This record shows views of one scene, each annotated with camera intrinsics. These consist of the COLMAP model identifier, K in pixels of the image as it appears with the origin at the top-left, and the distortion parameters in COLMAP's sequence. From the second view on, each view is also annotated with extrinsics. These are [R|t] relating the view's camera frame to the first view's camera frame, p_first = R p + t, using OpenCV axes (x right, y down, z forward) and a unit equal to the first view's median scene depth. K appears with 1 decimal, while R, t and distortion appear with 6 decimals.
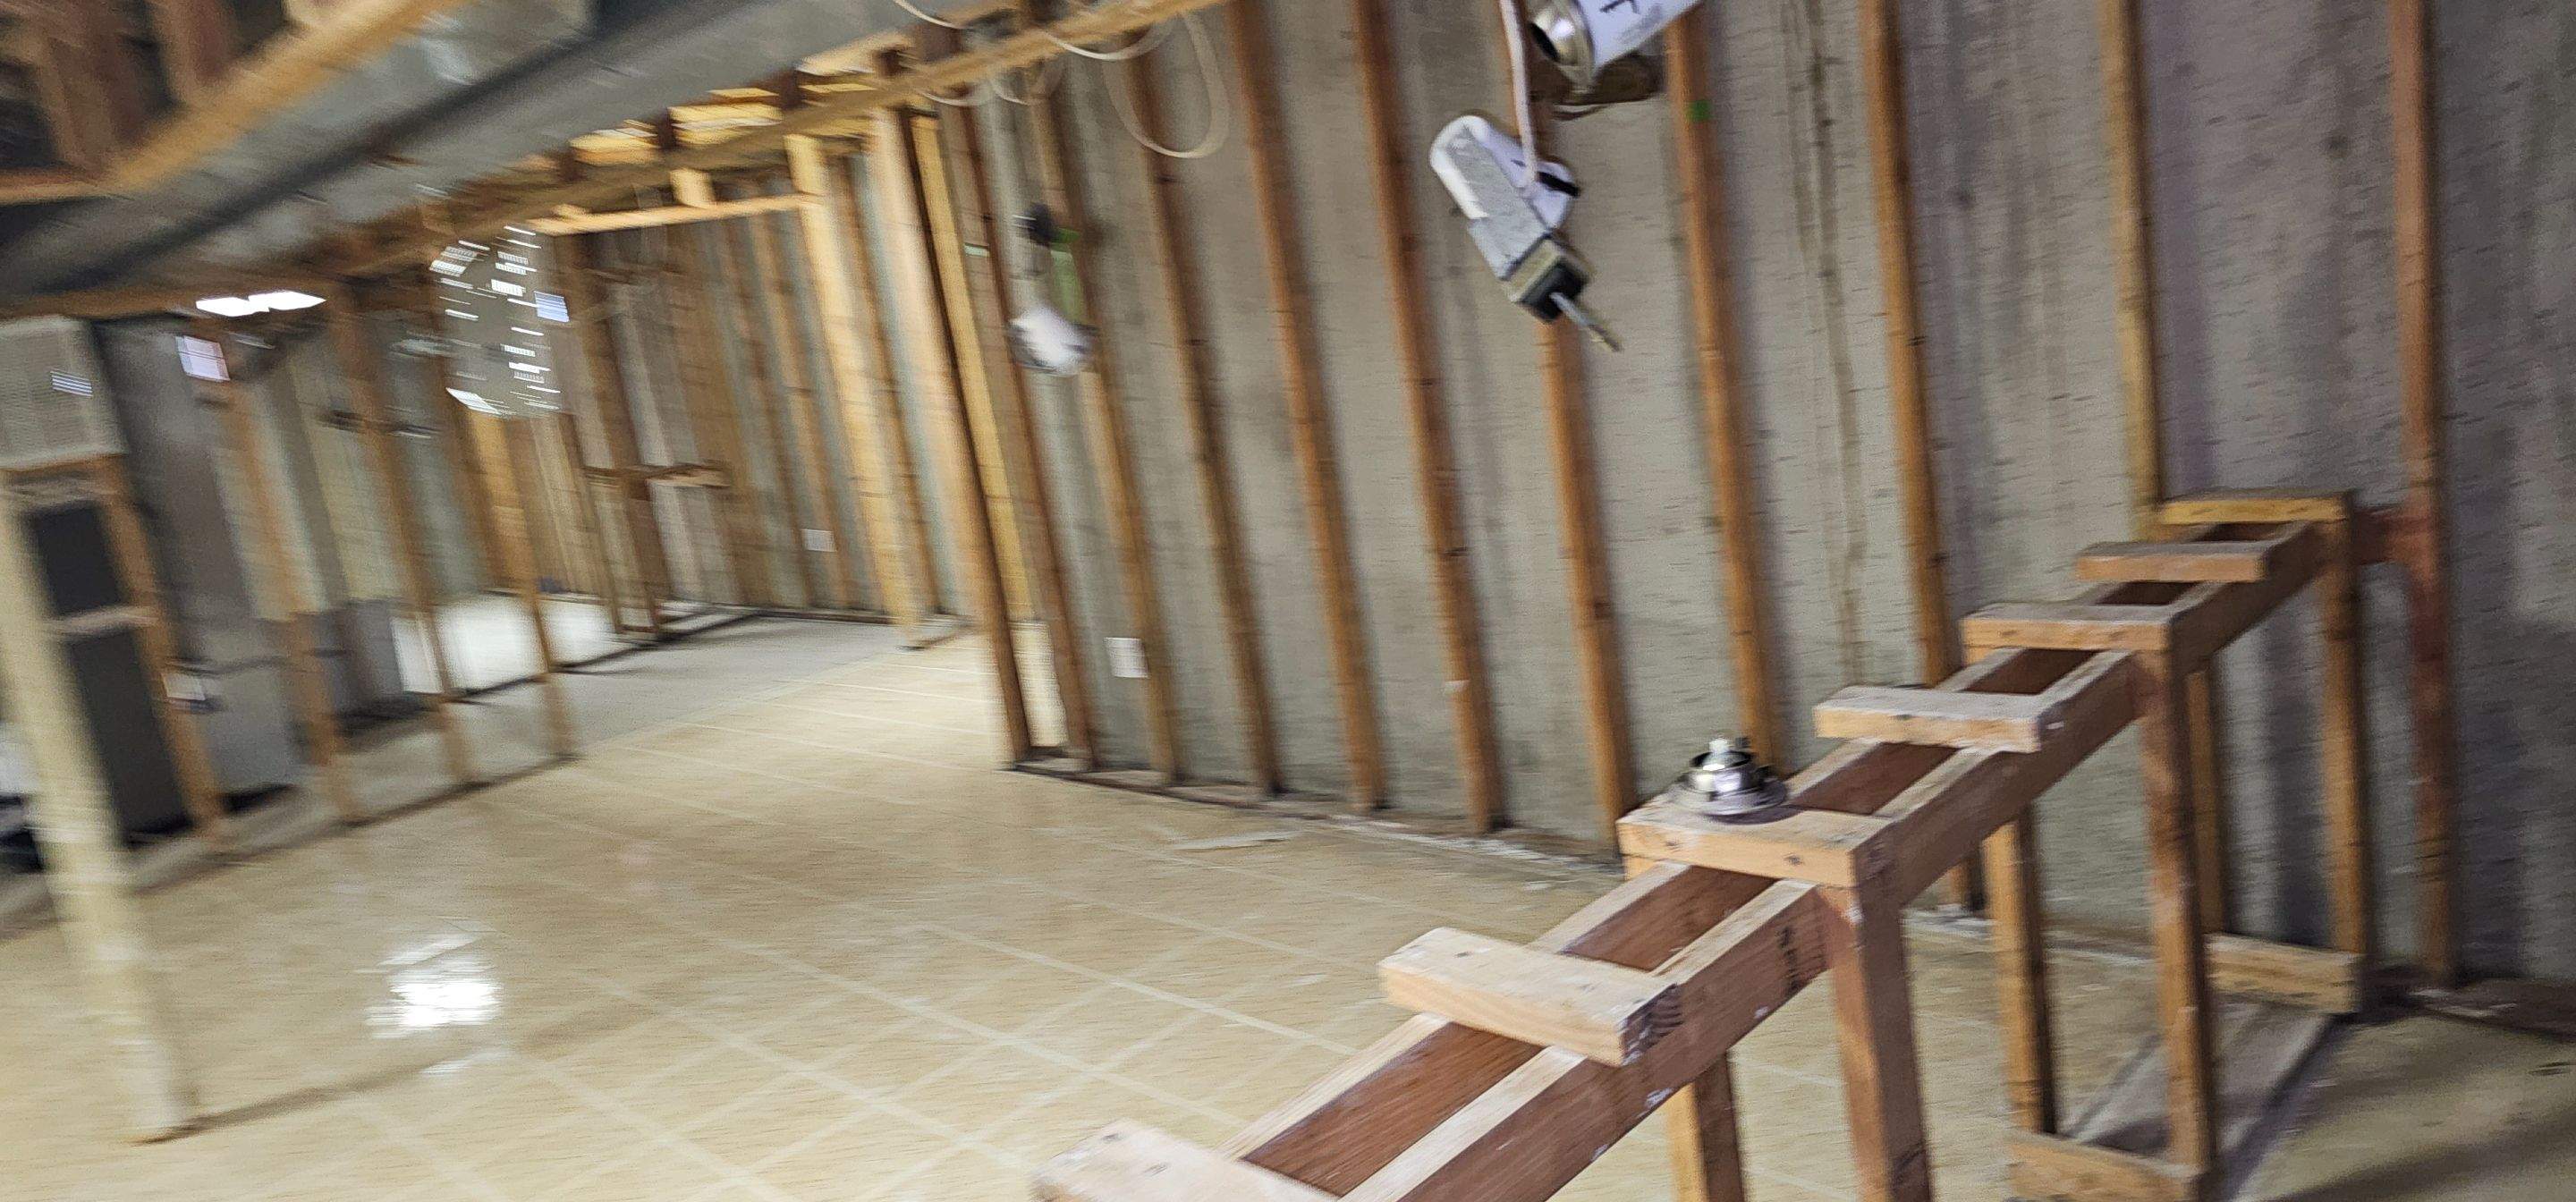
lens RADIAL K [[1743.3, 0, 1300.2], [0, 1743.3, 617.0], [0, 0, 1]] dist [0.028574, -0.032445]
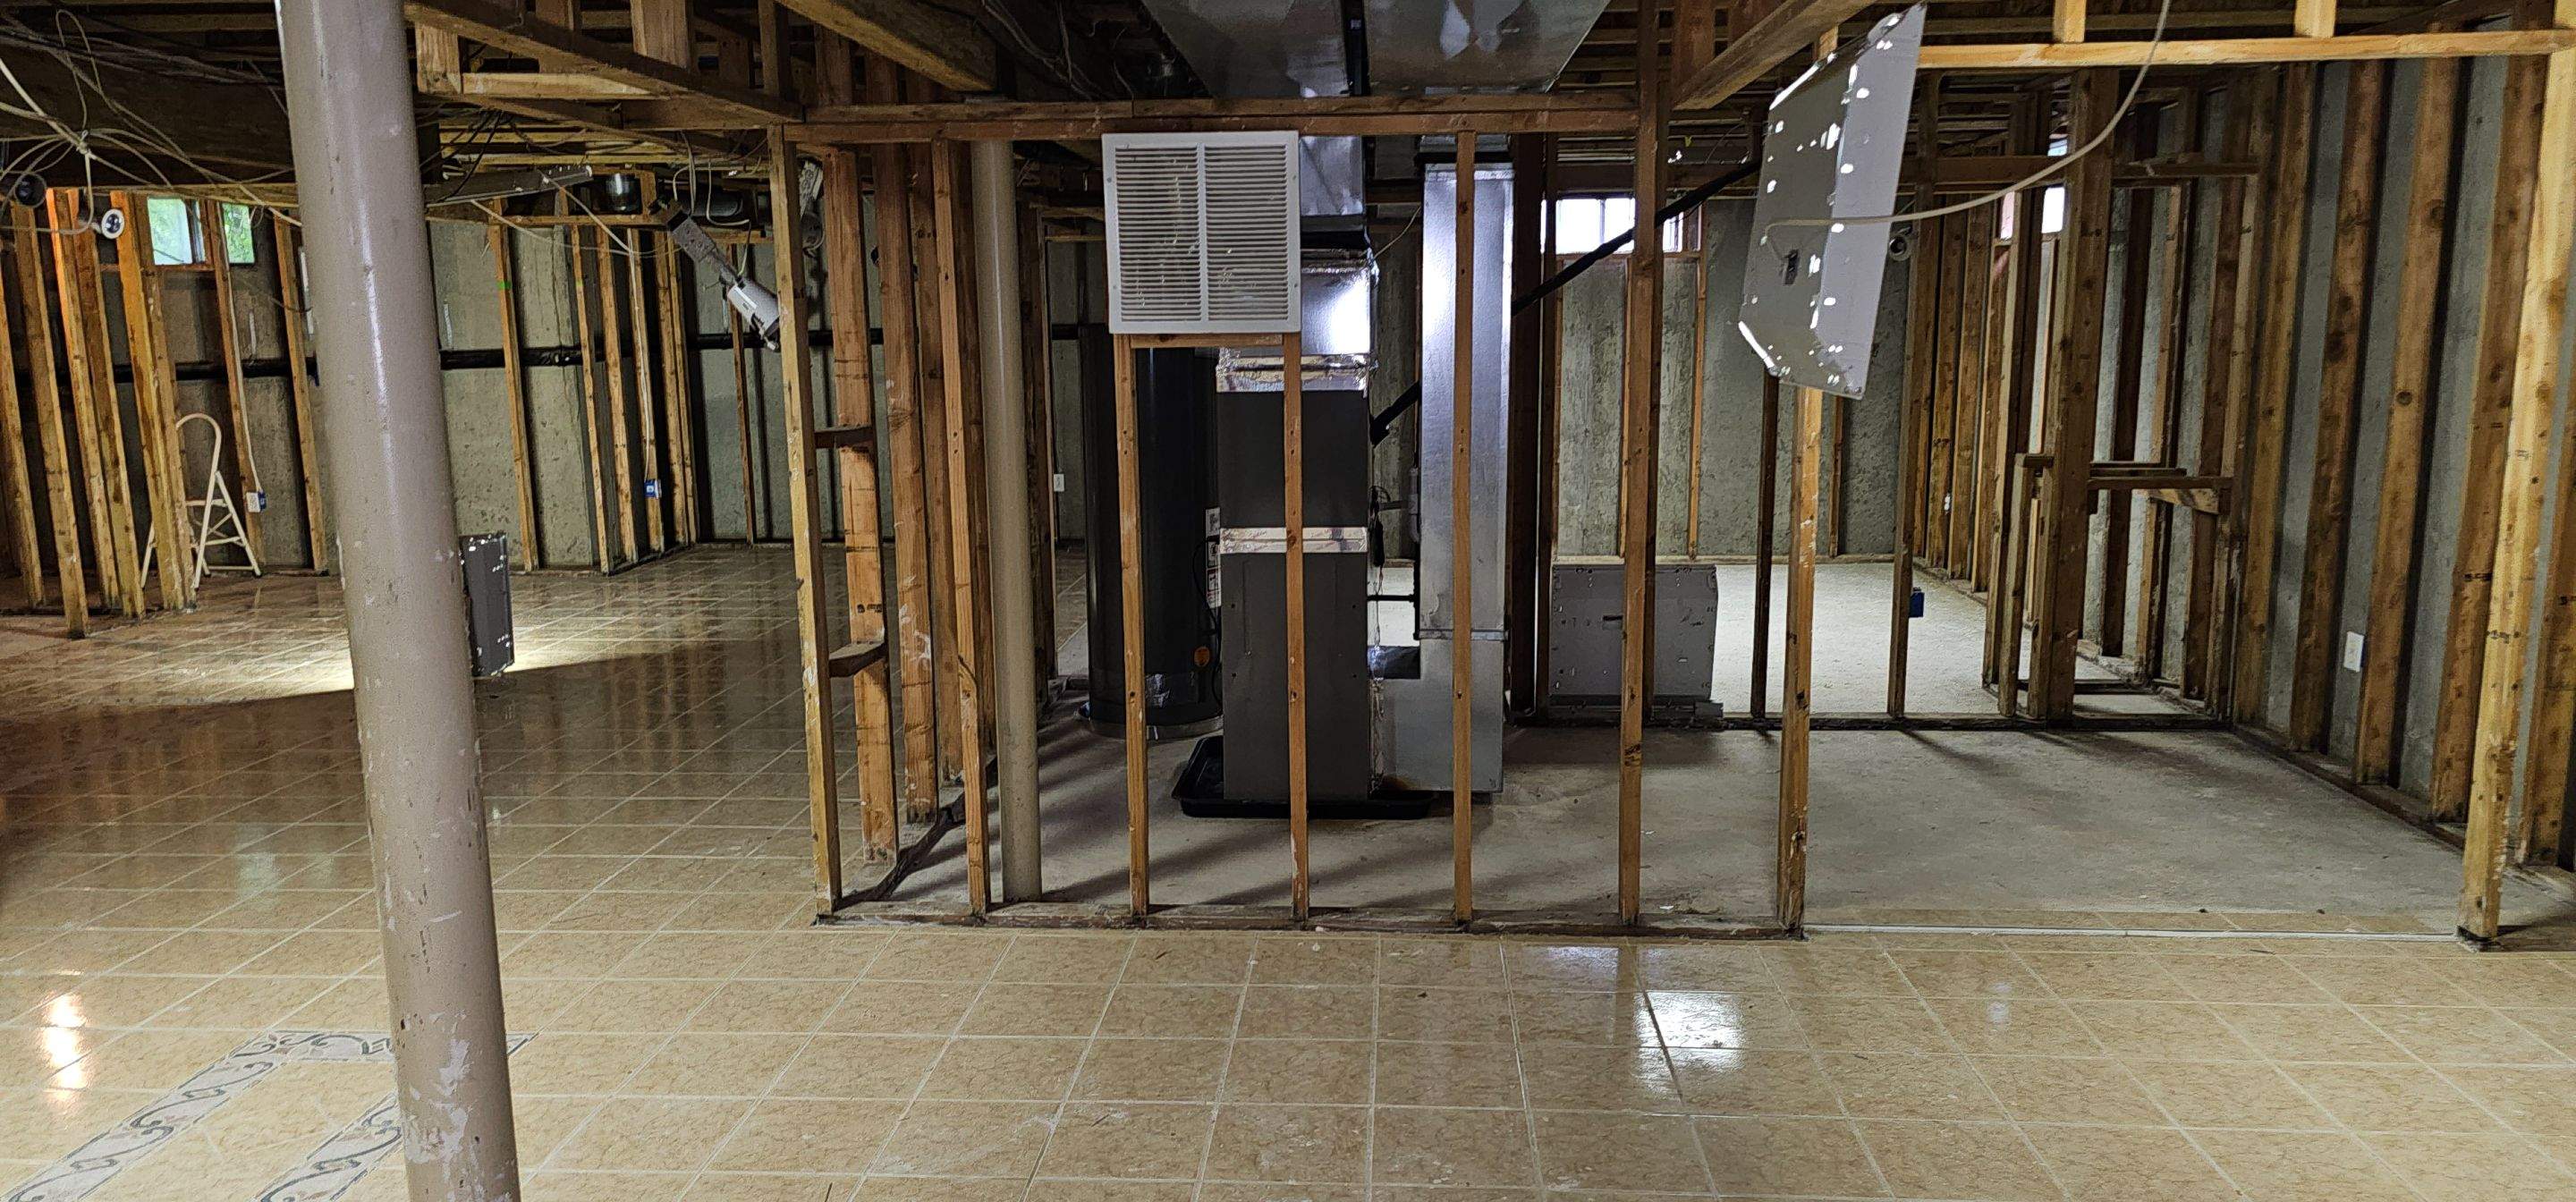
lens RADIAL K [[1743.3, 0, 1282.4], [0, 1743.3, 640.6], [0, 0, 1]] dist [0.028574, -0.032445]
pose [[0.653667, 0.287222, -0.700159, -0.172577], [-0.244704, 0.955697, 0.163594, -0.096603], [0.716128, 0.064396, 0.694992, 0.575731]]
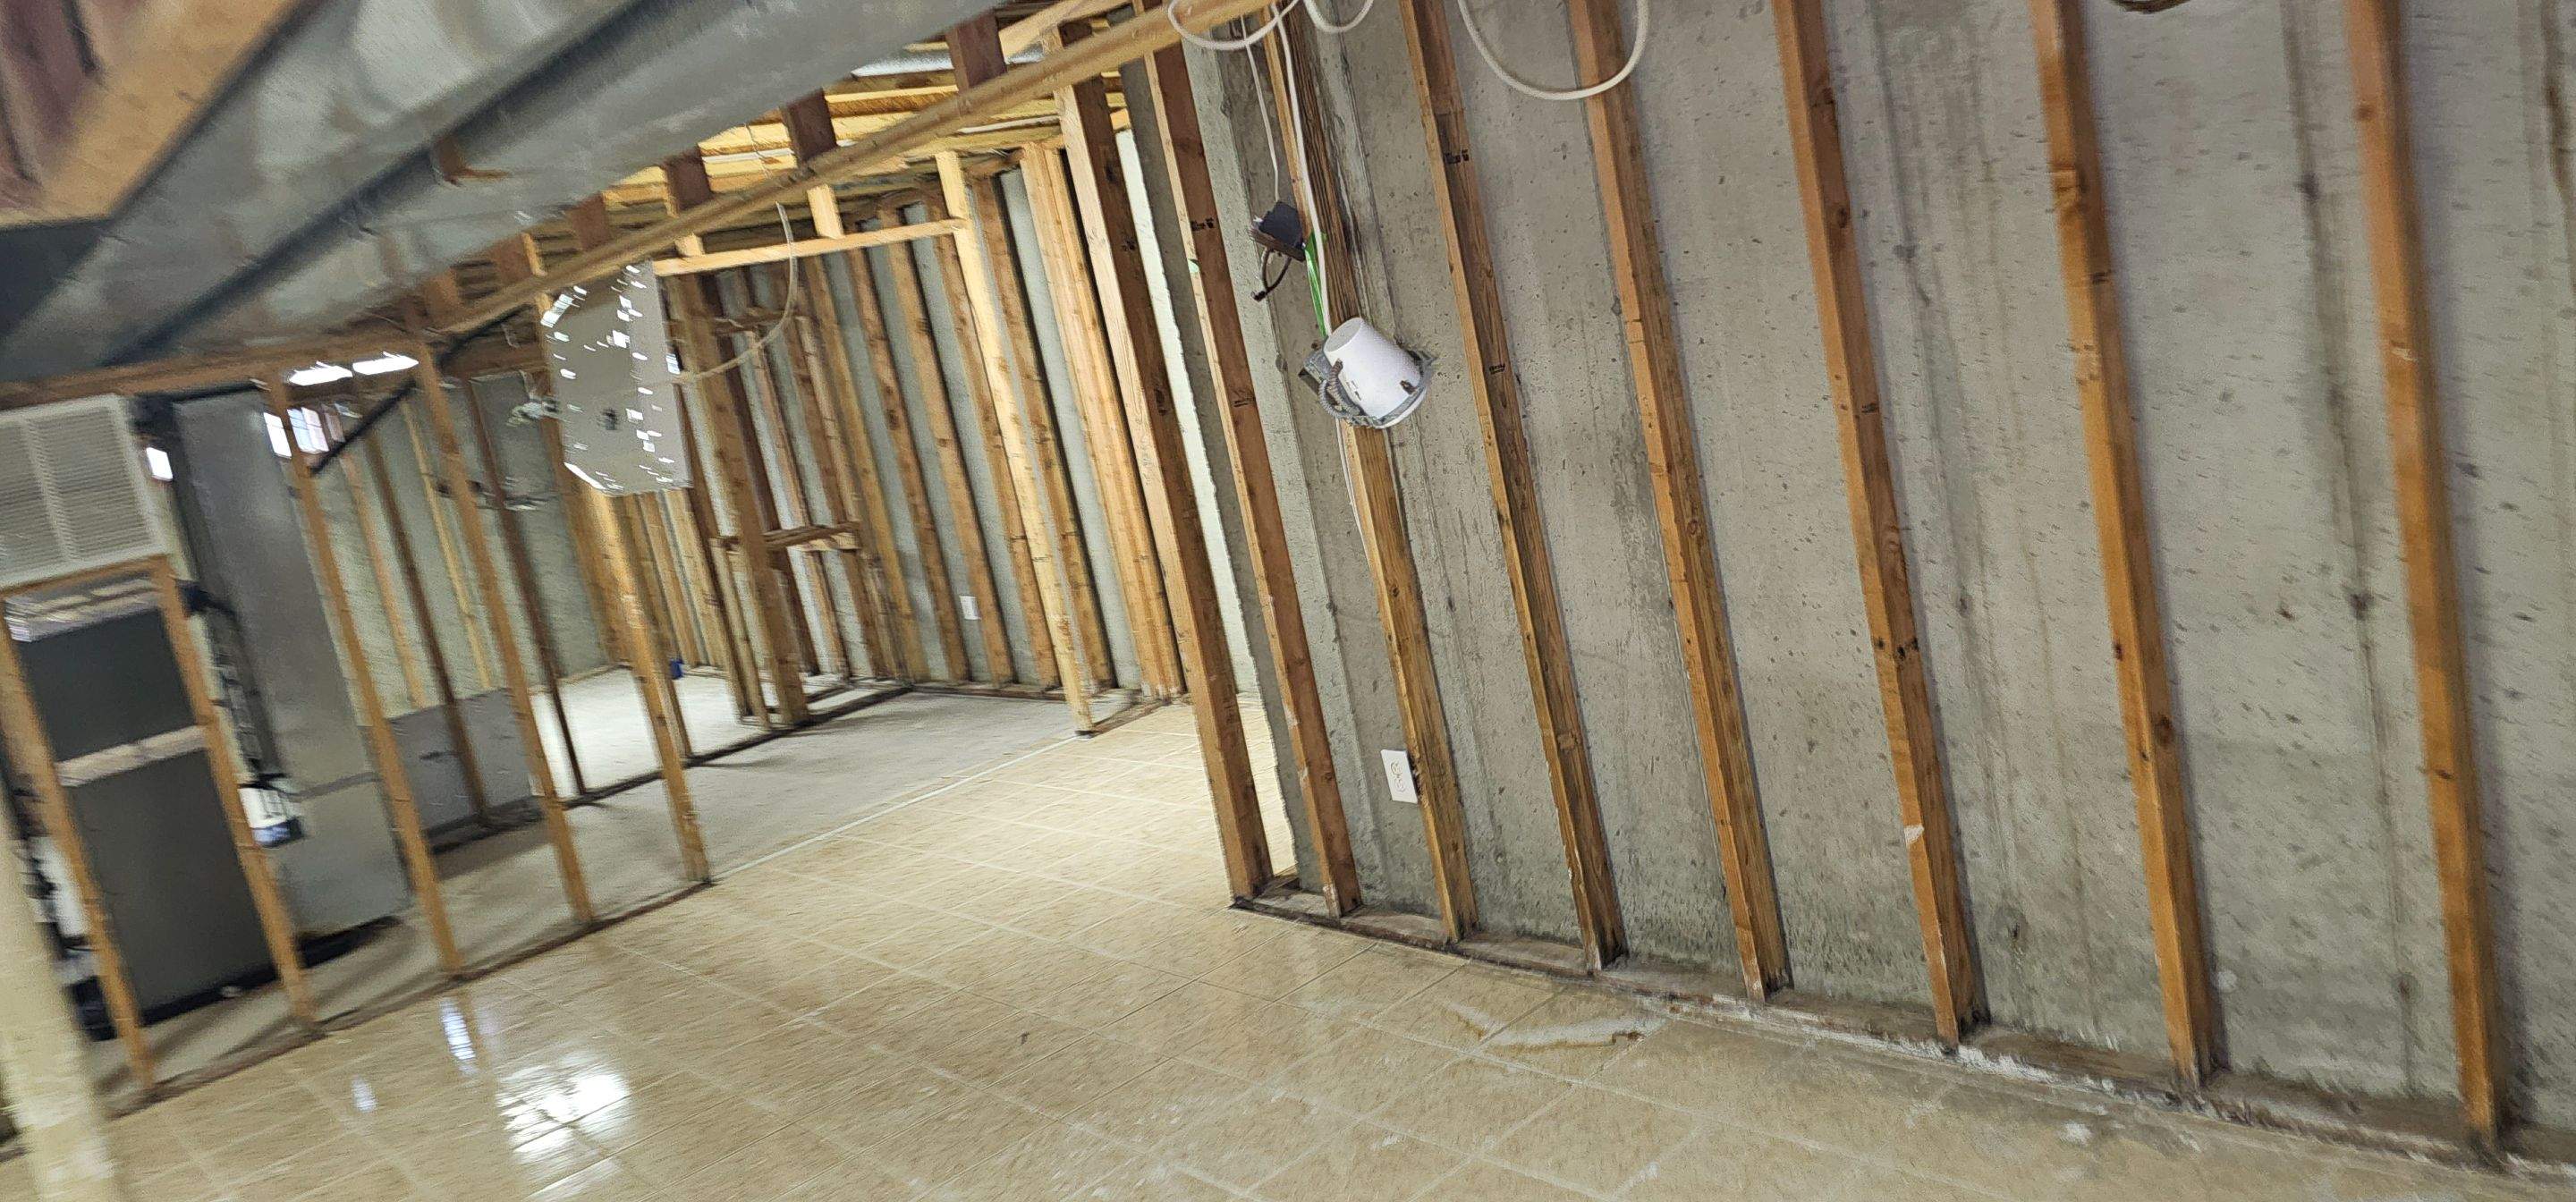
lens RADIAL K [[1743.3, 0, 1288.9], [0, 1743.3, 581.8], [0, 0, 1]] dist [0.028574, -0.032445]
pose [[0.997206, -0.031261, -0.067840, -0.090374], [0.028897, 0.998950, -0.035555, -0.035637], [0.068880, 0.033495, 0.997062, 0.211468]]
